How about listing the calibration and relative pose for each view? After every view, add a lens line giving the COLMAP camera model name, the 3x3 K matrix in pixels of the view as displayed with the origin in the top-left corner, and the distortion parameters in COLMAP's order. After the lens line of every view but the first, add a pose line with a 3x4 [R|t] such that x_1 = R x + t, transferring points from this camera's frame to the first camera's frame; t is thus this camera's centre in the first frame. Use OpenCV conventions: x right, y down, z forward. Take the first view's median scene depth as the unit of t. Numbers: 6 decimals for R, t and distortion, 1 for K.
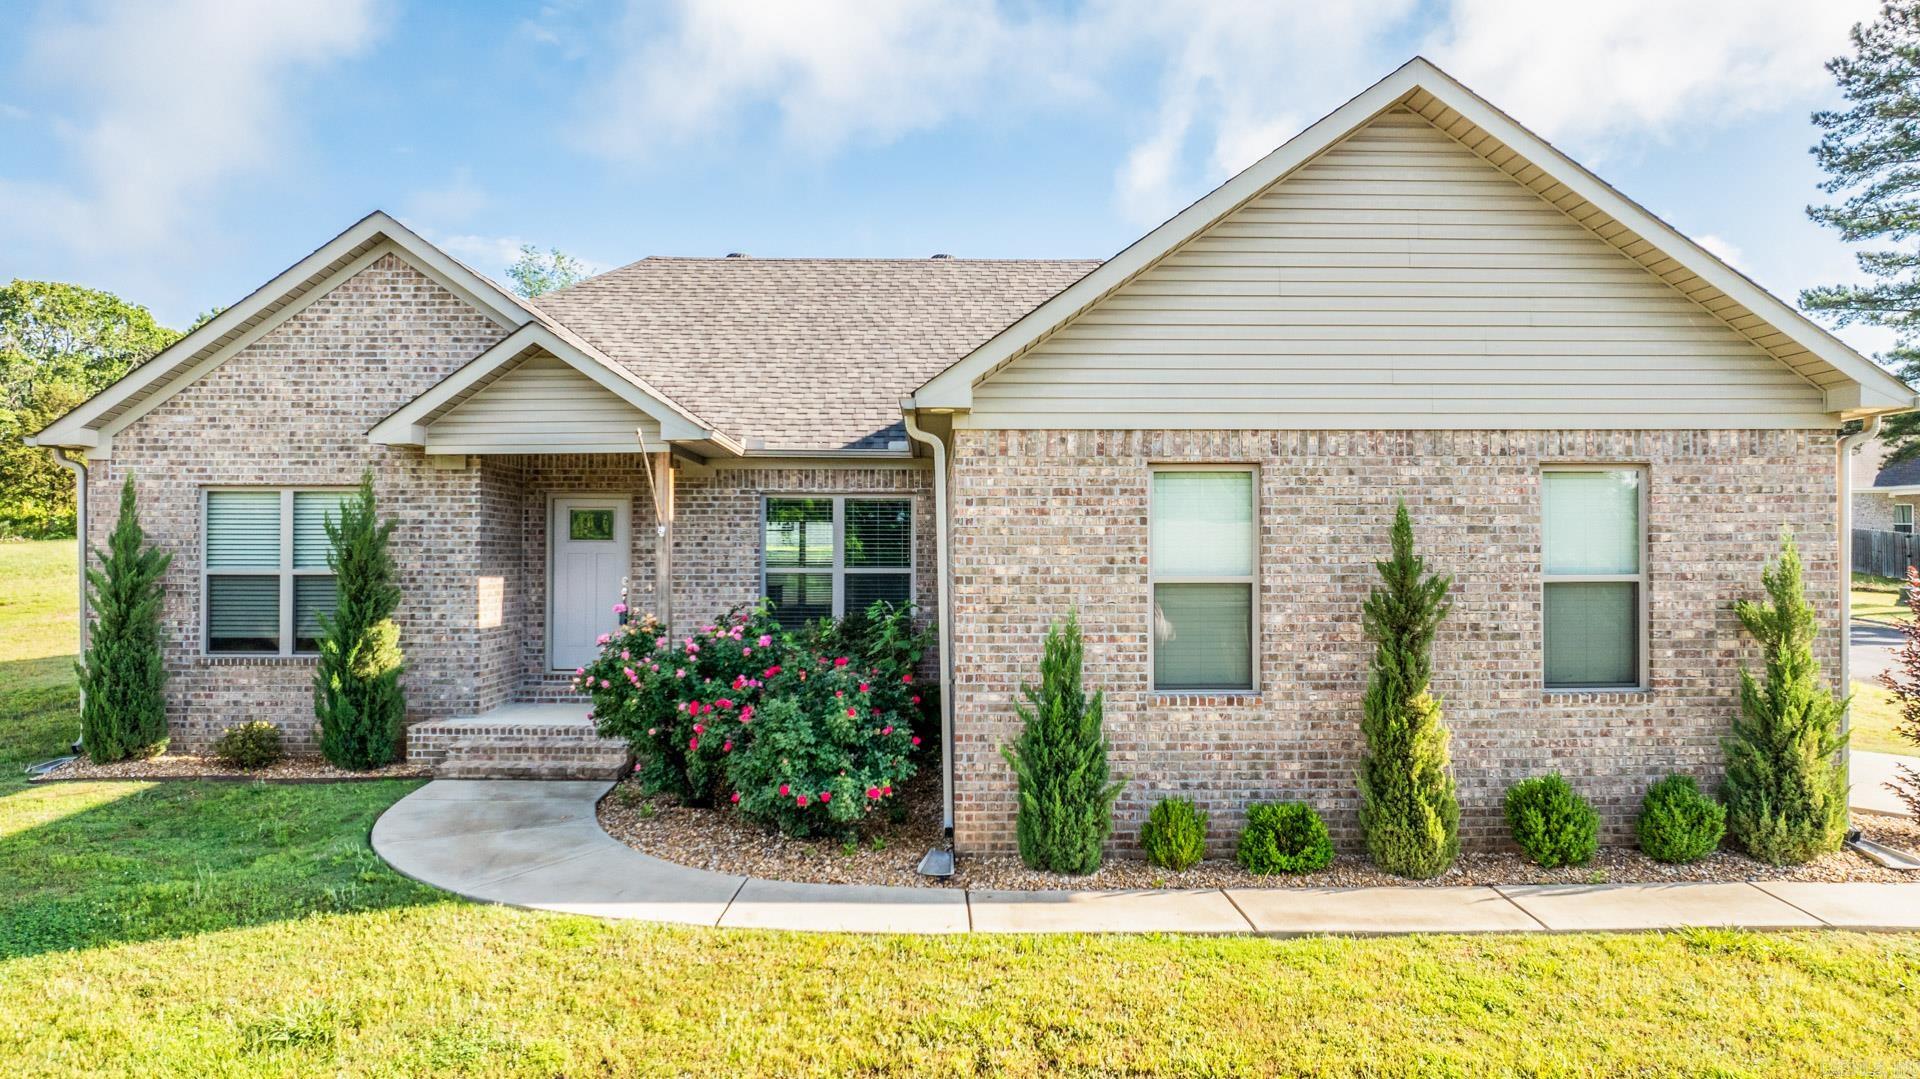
lens RADIAL K [[1340.2, 0, 959.5], [0, 1340.2, 536.2], [0, 0, 1]] dist [-0.025777, 0.009037]
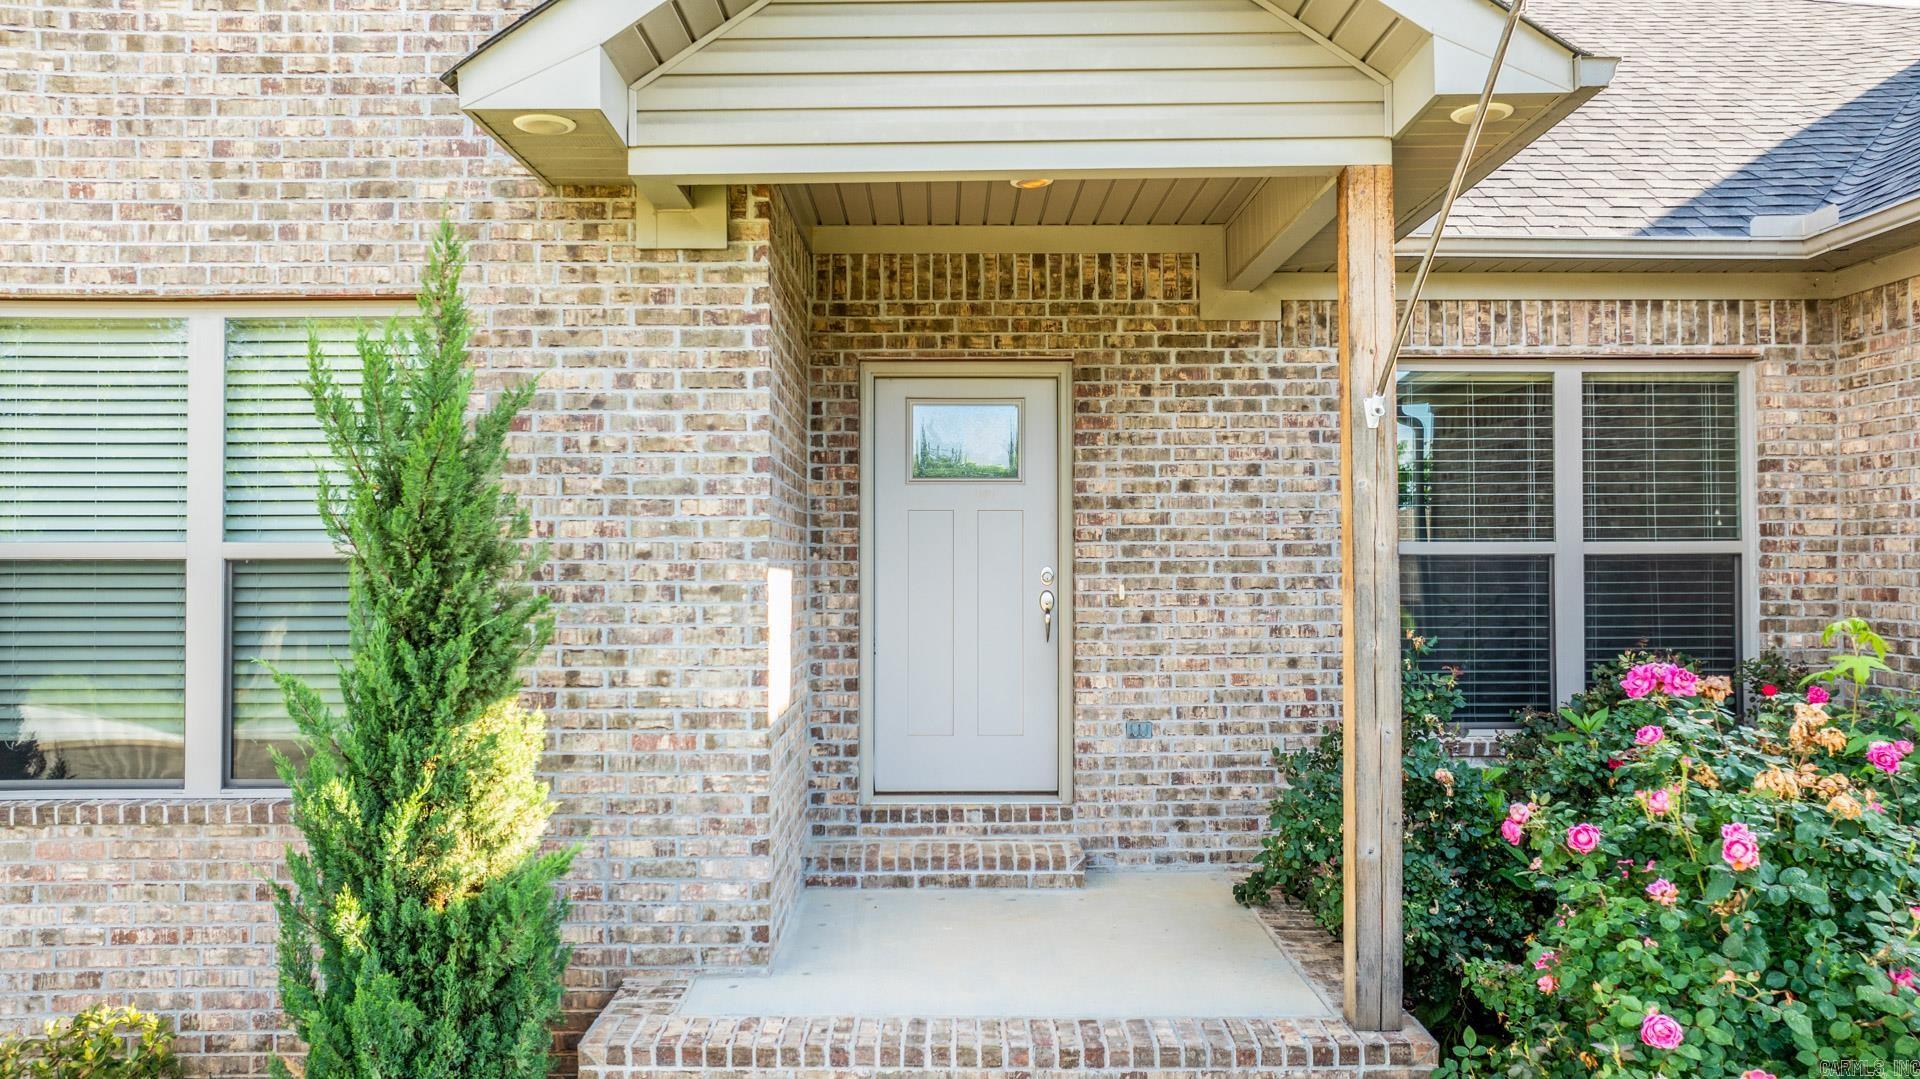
lens RADIAL K [[1340.2, 0, 966.3], [0, 1340.2, 527.3], [0, 0, 1]] dist [-0.025777, 0.009037]
pose [[0.999980, -0.006312, 0.000128, -0.309592], [0.006313, 0.999896, -0.012971, 0.026524], [-0.000046, 0.012972, 0.999916, 0.659528]]
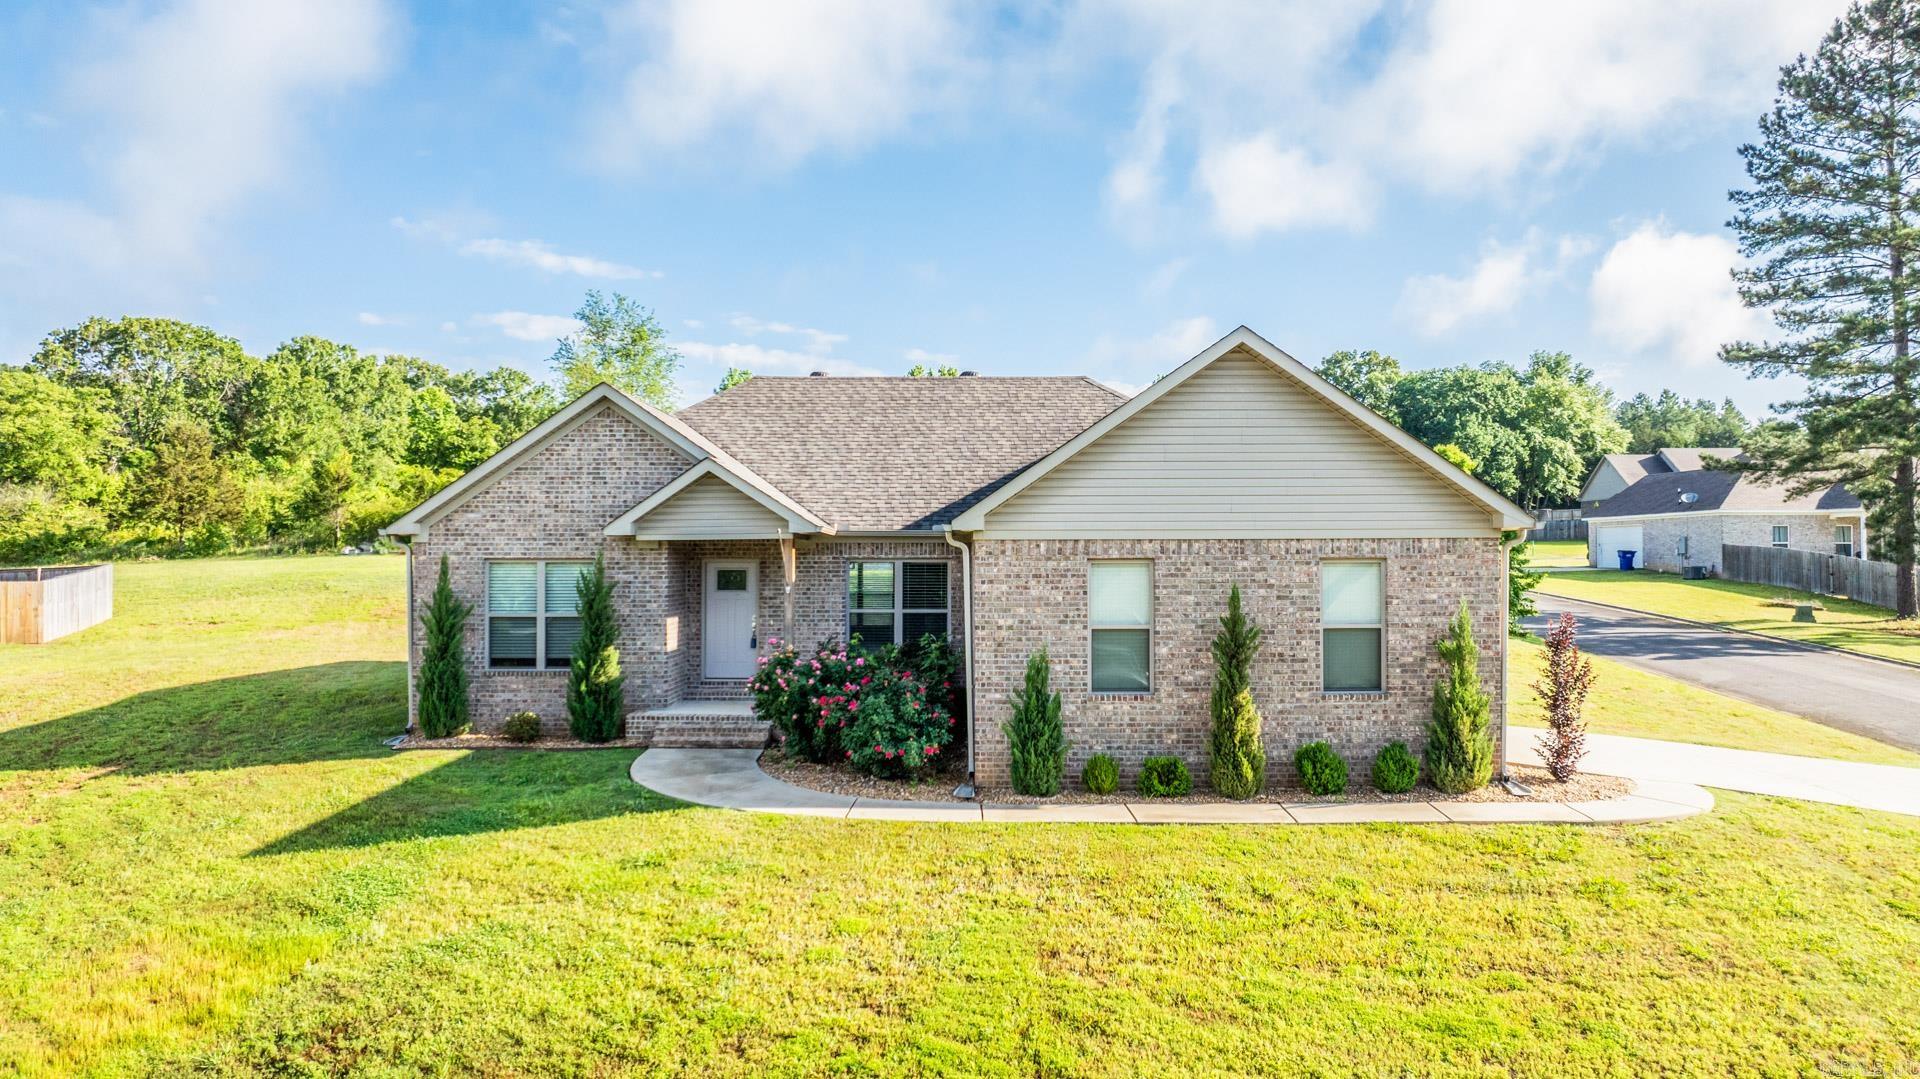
lens RADIAL K [[1340.2, 0, 954.9], [0, 1340.2, 546.3], [0, 0, 1]] dist [-0.025777, 0.009037]
pose [[0.999638, -0.001958, -0.026820, 0.012753], [0.002105, 0.999983, 0.005428, -0.059923], [0.026809, -0.005483, 0.999626, -0.530735]]
